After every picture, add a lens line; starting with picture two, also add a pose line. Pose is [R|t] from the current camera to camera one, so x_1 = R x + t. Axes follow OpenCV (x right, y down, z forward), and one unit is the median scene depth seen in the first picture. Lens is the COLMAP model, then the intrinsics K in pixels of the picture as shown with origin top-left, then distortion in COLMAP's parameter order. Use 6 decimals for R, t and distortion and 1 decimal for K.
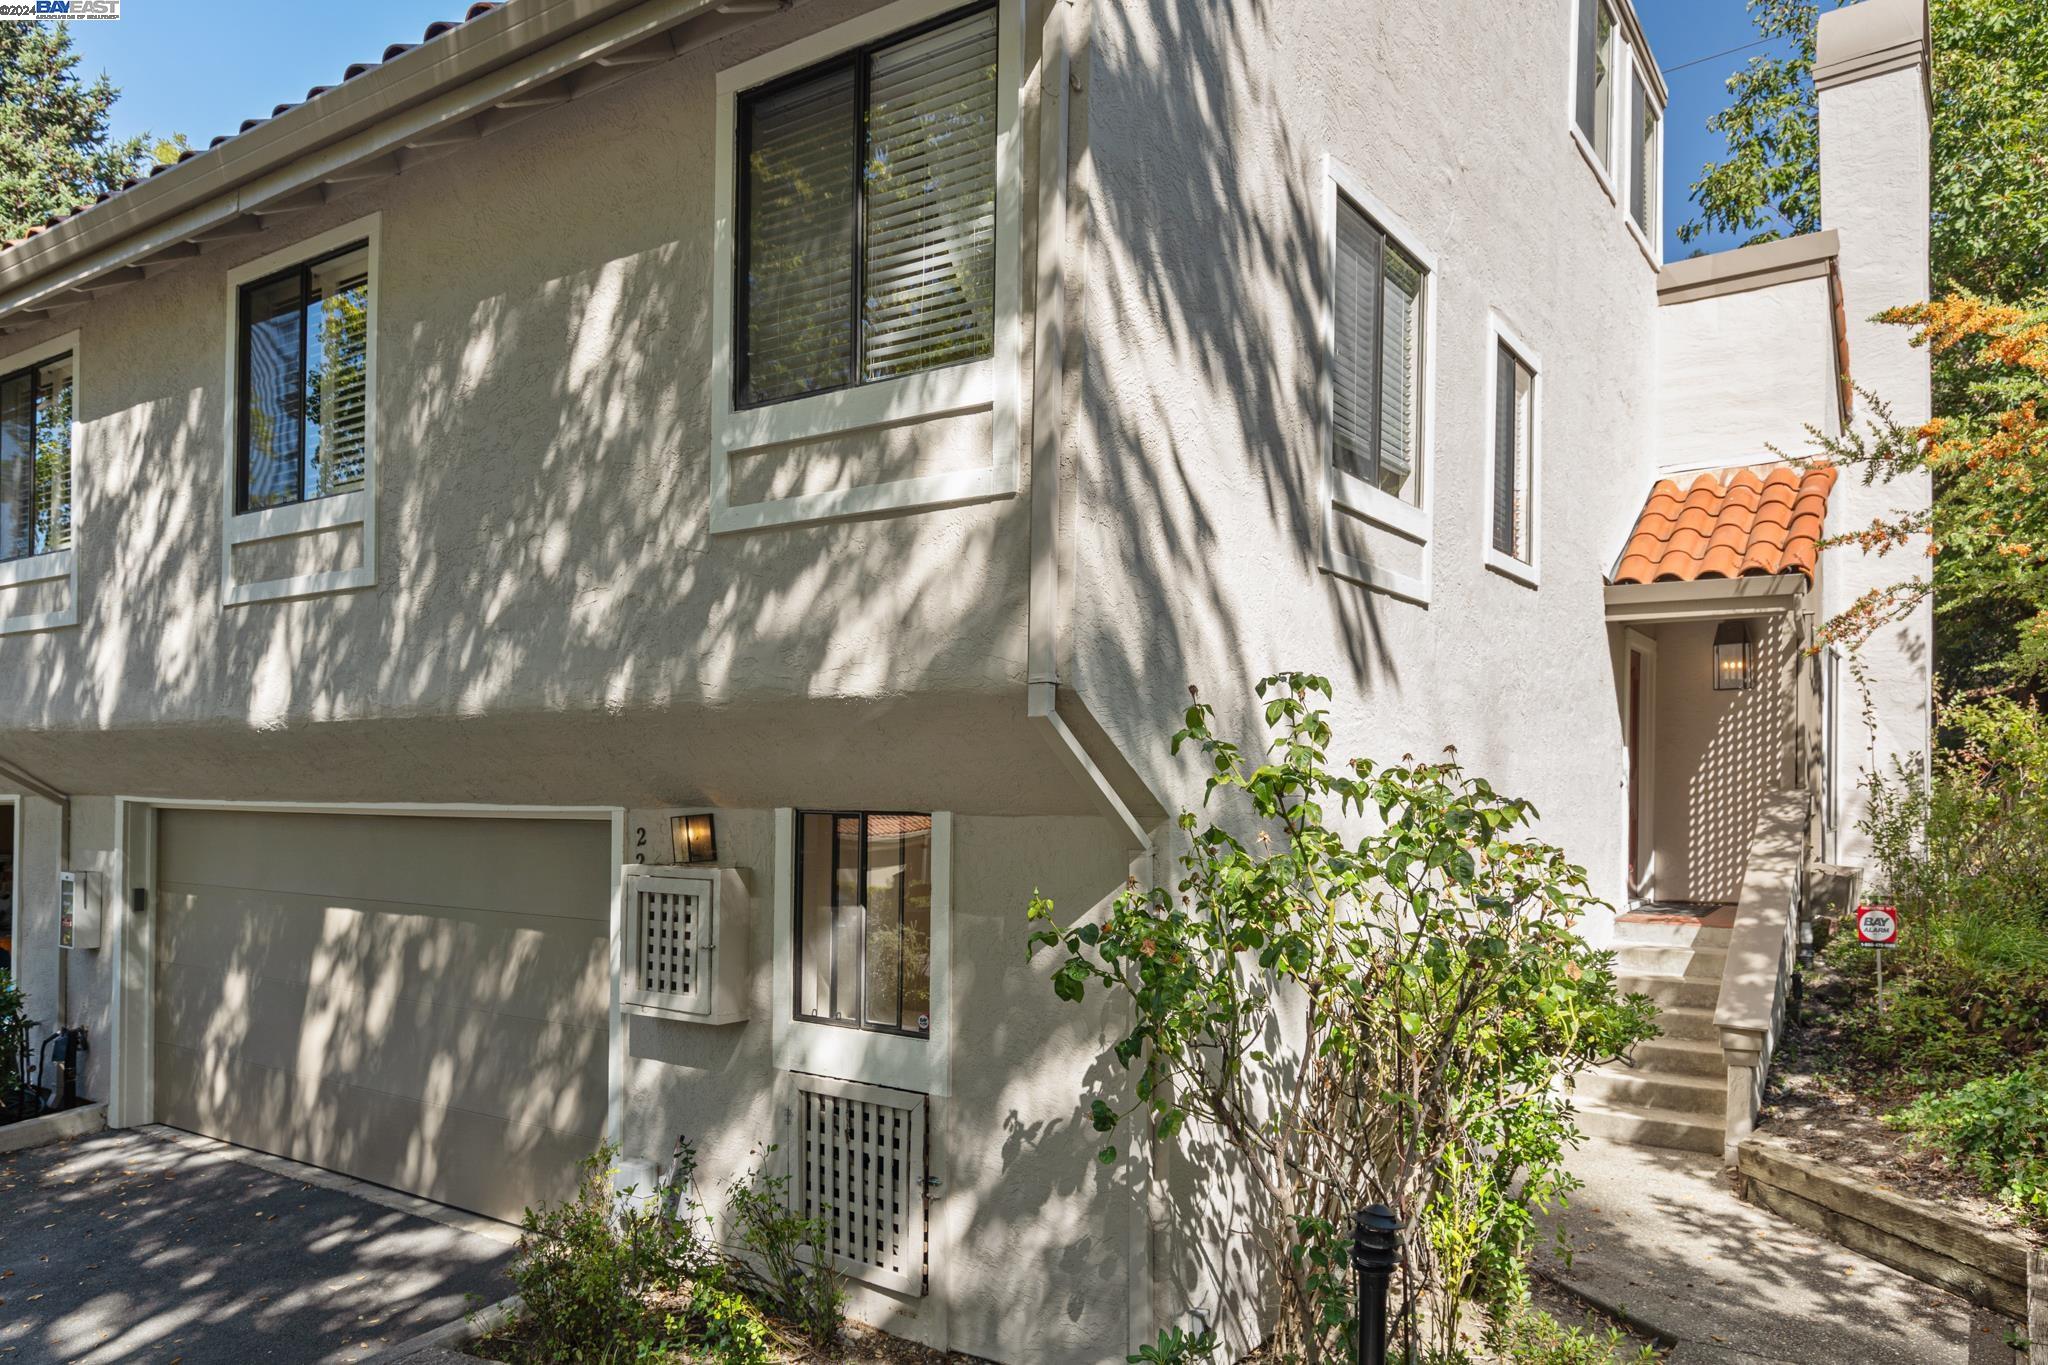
lens RADIAL K [[1372.5, 0, 1023.1], [0, 1372.5, 747.8], [0, 0, 1]] dist [0.004772, 0.005393]
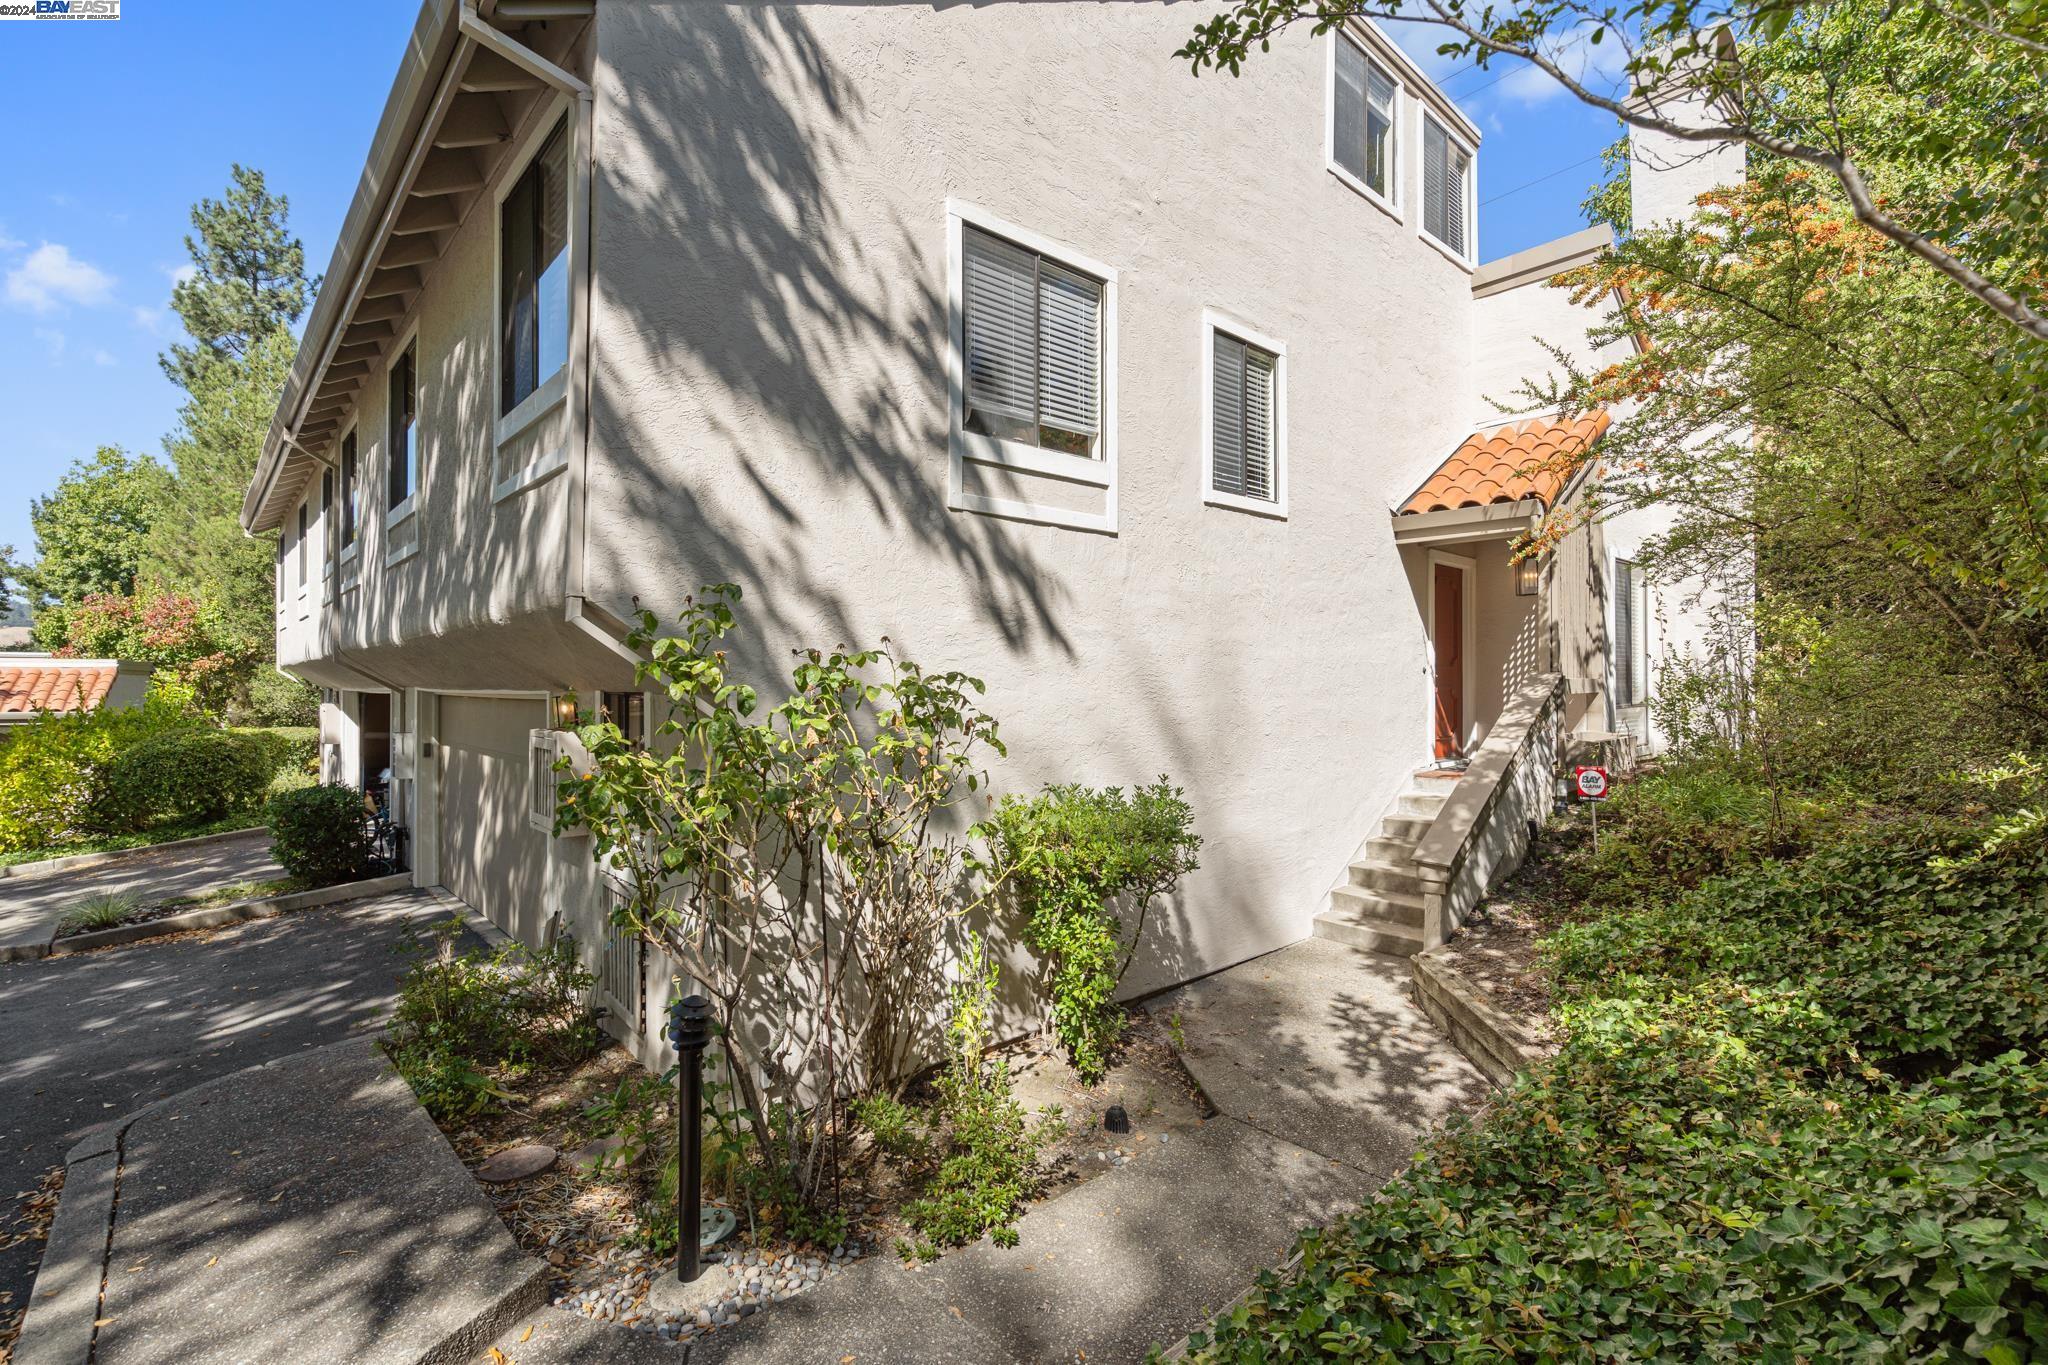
lens RADIAL K [[908.7, 0, 1025.4], [0, 908.7, 650.8], [0, 0, 1]] dist [-0.001853, -0.000169]
pose [[0.975530, -0.015955, -0.219286, 0.414511], [0.015251, 0.999872, -0.004906, 0.011084], [0.219337, 0.001442, 0.975648, 0.136886]]
